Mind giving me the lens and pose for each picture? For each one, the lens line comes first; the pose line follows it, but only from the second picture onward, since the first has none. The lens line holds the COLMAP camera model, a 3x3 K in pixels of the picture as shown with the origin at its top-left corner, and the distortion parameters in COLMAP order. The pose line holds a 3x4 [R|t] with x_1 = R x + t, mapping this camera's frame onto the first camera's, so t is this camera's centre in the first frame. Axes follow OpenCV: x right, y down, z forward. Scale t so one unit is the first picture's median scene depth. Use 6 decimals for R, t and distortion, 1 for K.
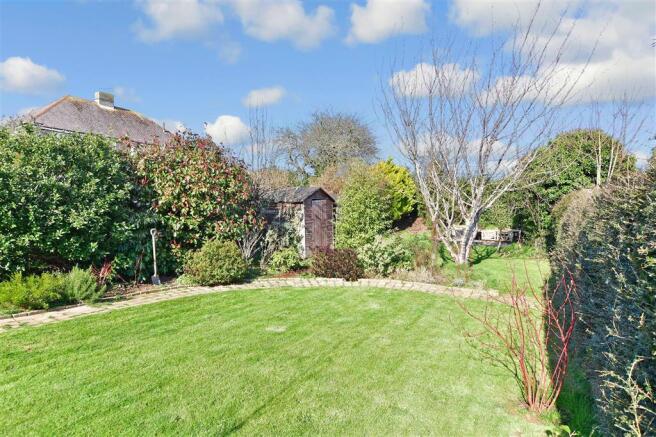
lens RADIAL K [[394.2, 0, 327.7], [0, 394.2, 217.7], [0, 0, 1]] dist [0.003524, 0.000472]
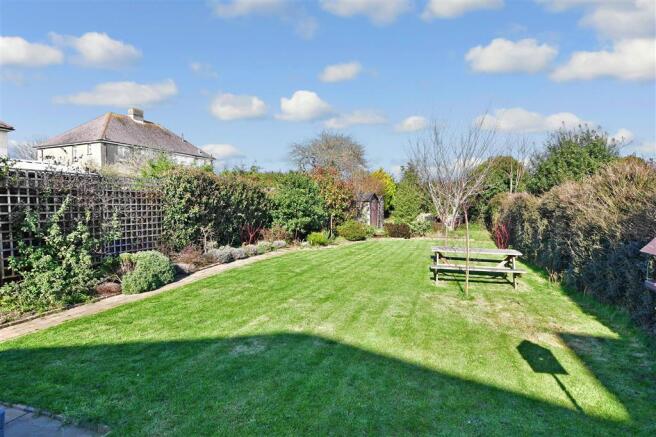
lens RADIAL K [[394.2, 0, 327.9], [0, 394.2, 218.0], [0, 0, 1]] dist [0.003524, 0.000472]
pose [[0.984135, -0.021167, 0.176154, -0.473918], [0.017763, 0.999624, 0.020878, -0.000820], [-0.176530, -0.017418, 0.984141, -0.650061]]
